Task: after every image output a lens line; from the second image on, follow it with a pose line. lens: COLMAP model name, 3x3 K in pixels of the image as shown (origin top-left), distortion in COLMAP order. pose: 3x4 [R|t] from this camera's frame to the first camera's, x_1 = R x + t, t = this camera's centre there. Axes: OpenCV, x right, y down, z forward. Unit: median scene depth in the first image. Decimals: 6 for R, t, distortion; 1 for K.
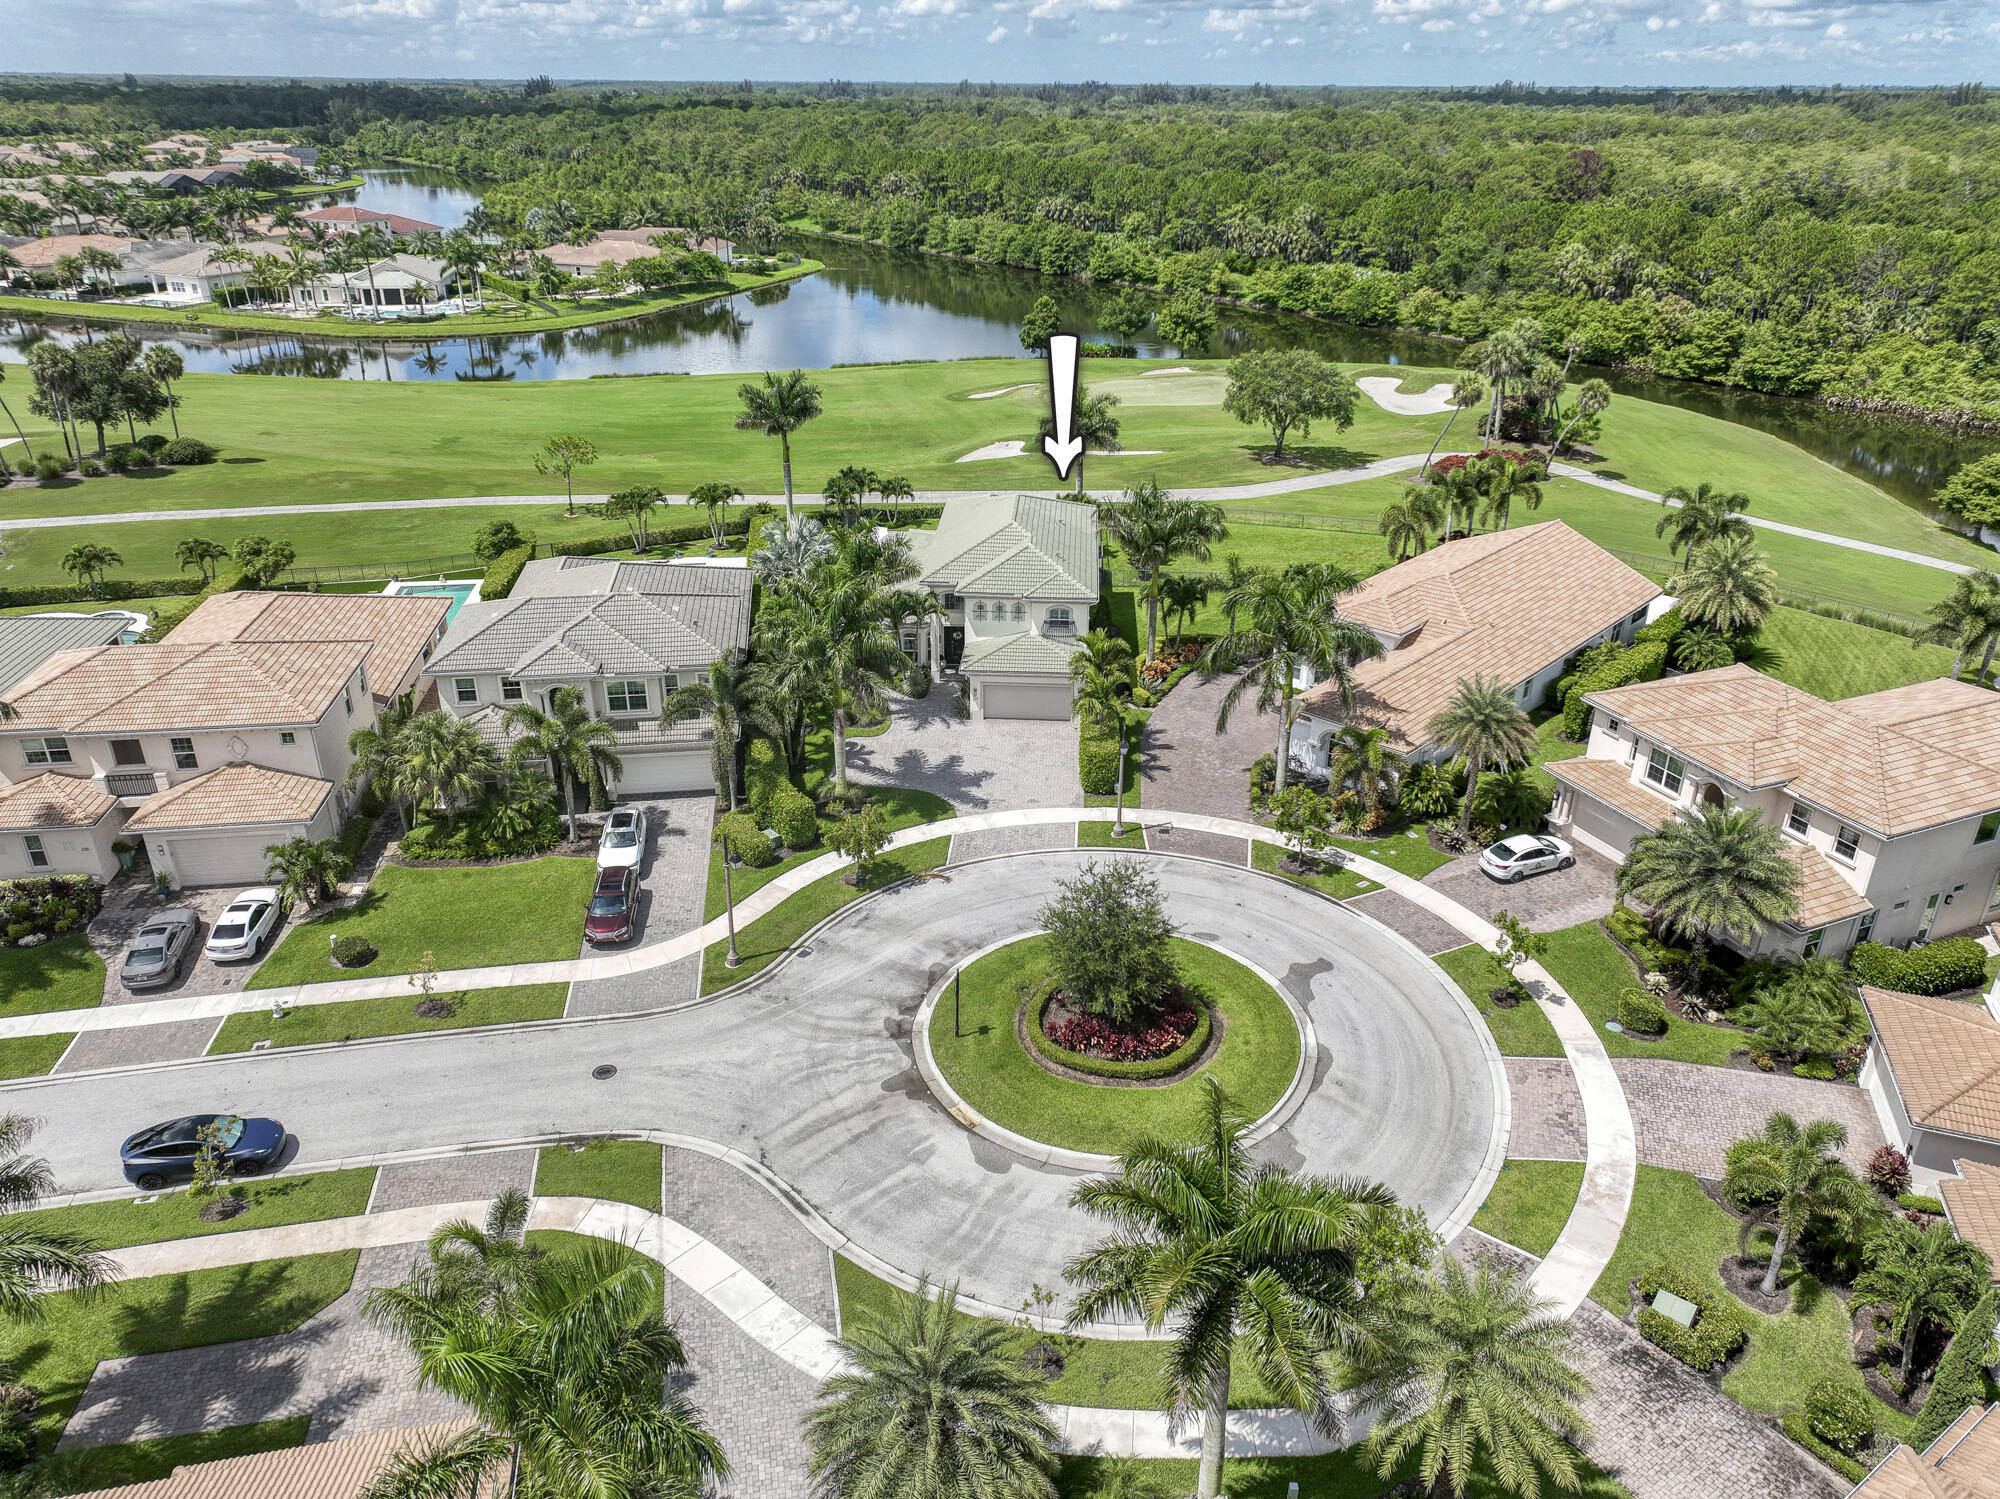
lens RADIAL K [[1396.7, 0, 1000.0], [0, 1396.7, 749.5], [0, 0, 1]] dist [-0.005324, 0.025784]
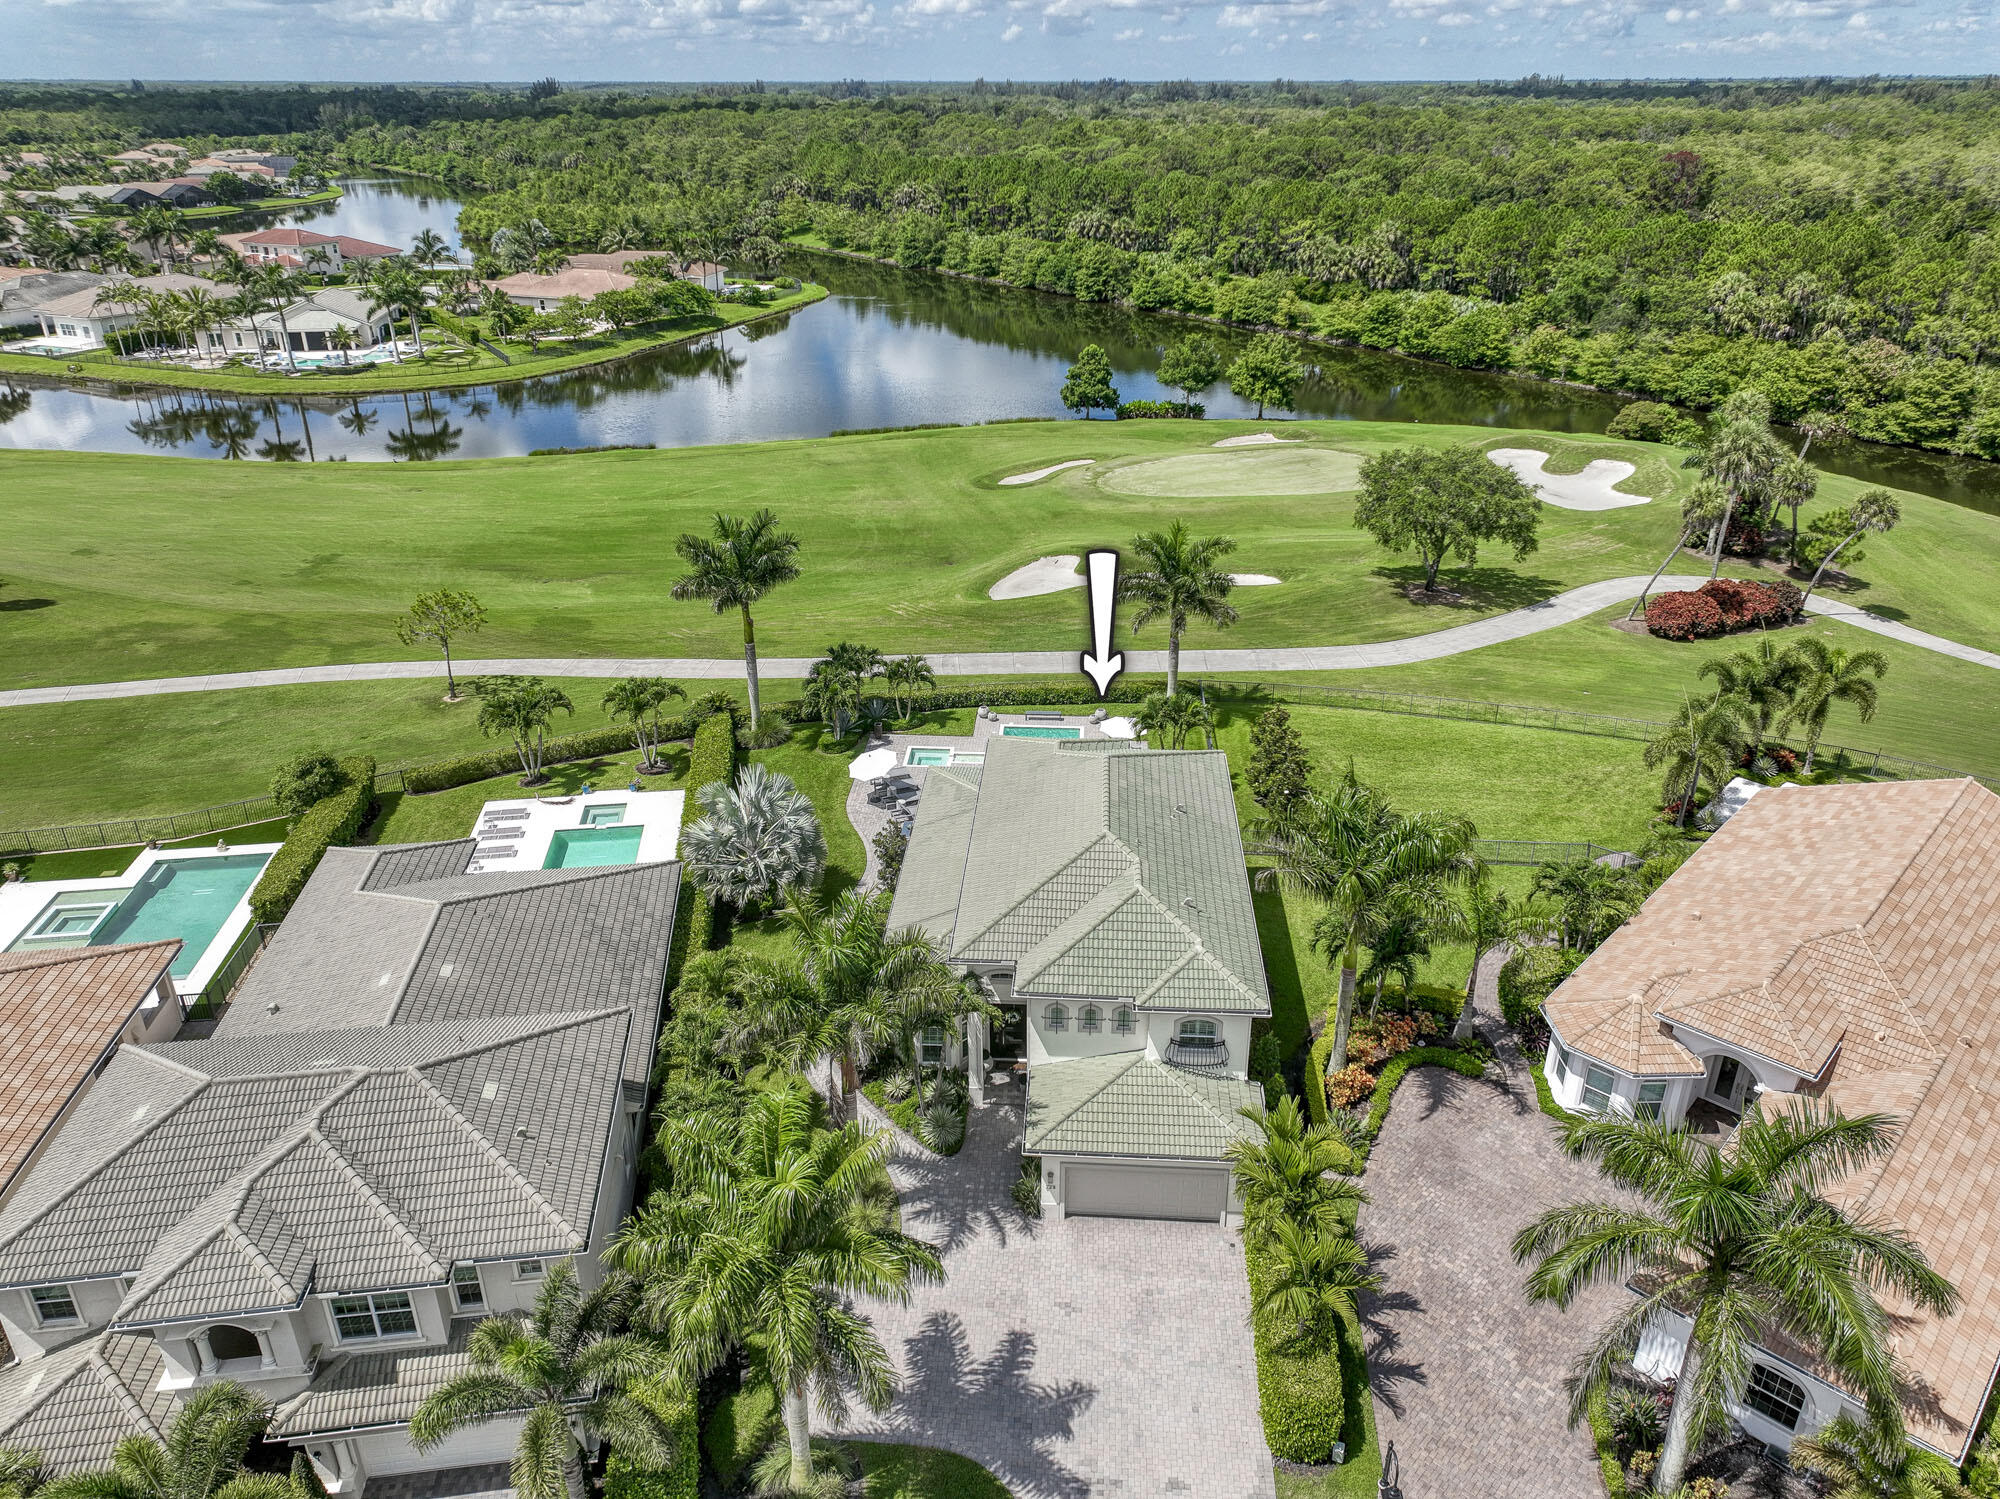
lens RADIAL K [[1396.7, 0, 1000.0], [0, 1396.7, 749.5], [0, 0, 1]] dist [-0.005324, 0.025784]
pose [[0.999926, -0.003113, -0.011765, -0.009997], [0.003126, 0.999995, 0.001074, -0.069200], [0.011762, -0.001110, 0.999930, 0.142920]]
